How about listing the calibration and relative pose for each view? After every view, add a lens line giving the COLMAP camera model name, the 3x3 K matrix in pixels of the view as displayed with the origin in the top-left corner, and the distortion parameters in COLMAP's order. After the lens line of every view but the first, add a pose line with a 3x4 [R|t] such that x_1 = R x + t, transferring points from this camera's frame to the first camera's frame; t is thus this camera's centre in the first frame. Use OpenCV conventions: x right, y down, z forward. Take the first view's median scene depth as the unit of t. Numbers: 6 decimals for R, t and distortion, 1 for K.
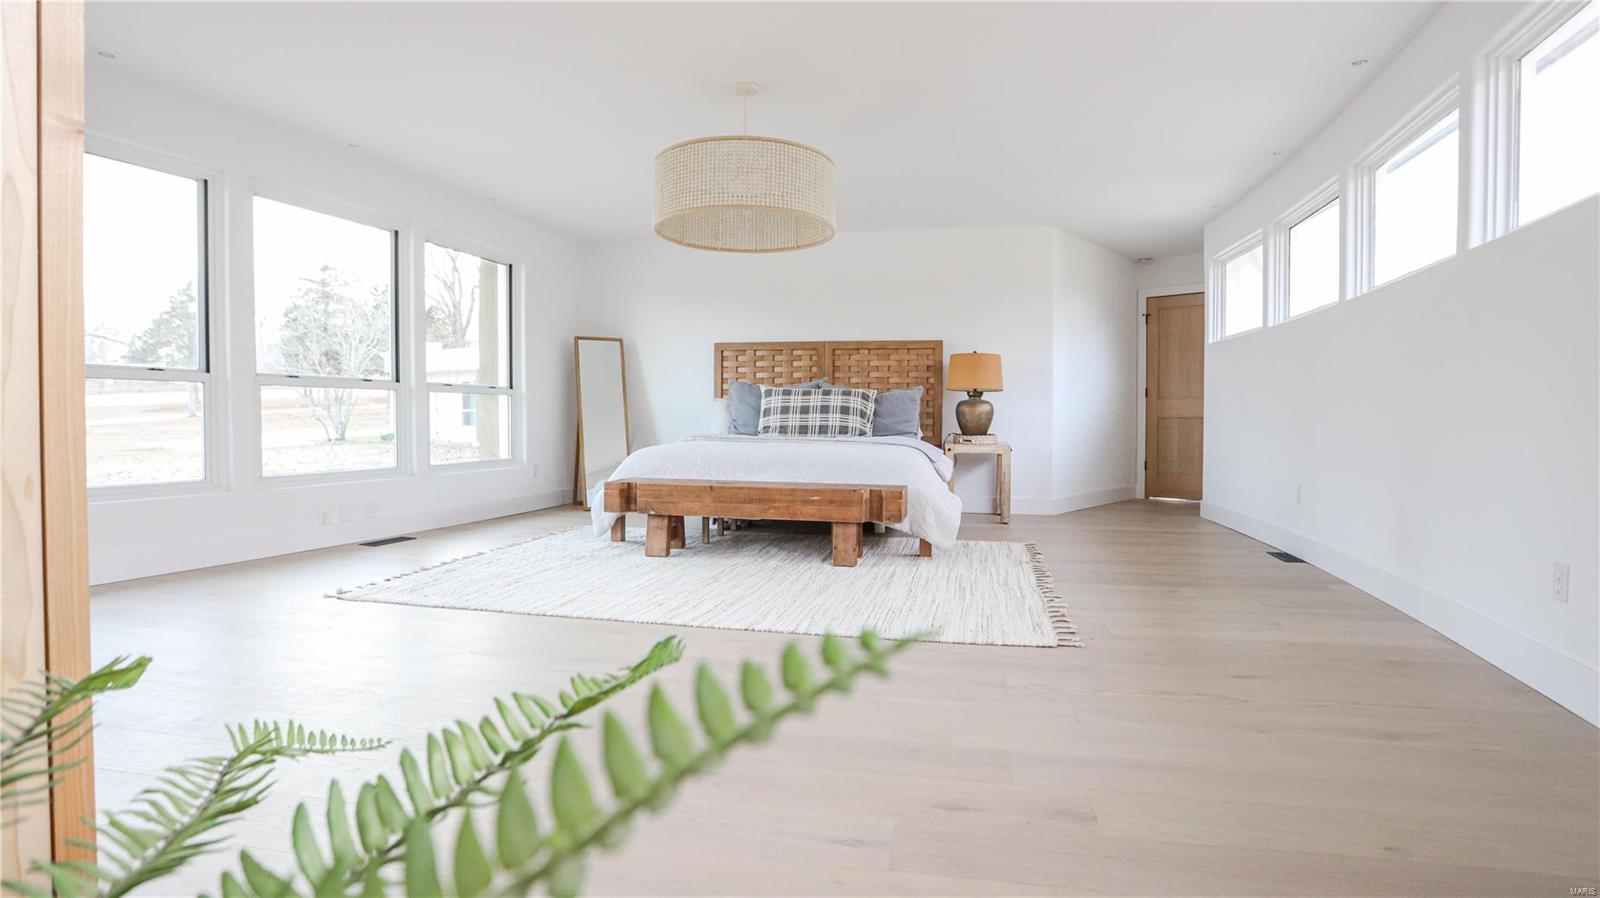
lens RADIAL K [[766.3, 0, 791.4], [0, 766.3, 441.8], [0, 0, 1]] dist [-0.087231, 0.047140]
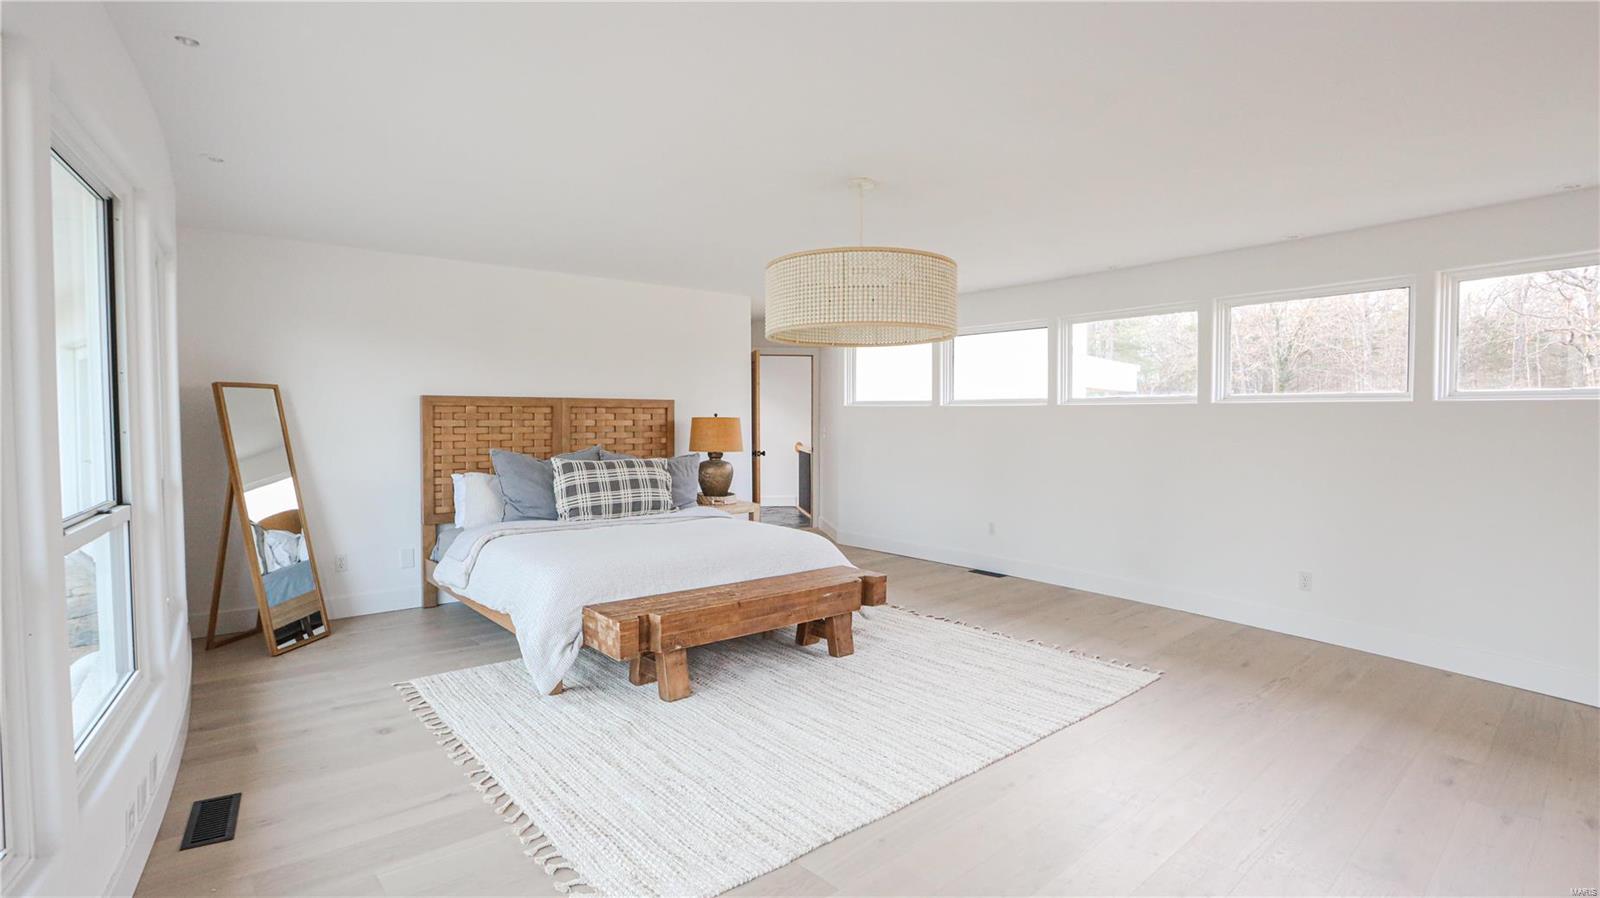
lens RADIAL K [[766.3, 0, 791.4], [0, 766.3, 441.8], [0, 0, 1]] dist [-0.087231, 0.047140]
pose [[0.618019, -0.027590, 0.785679, -0.525360], [0.026733, 0.999544, 0.014072, -0.095595], [-0.785709, 0.012307, 0.618474, 0.288462]]
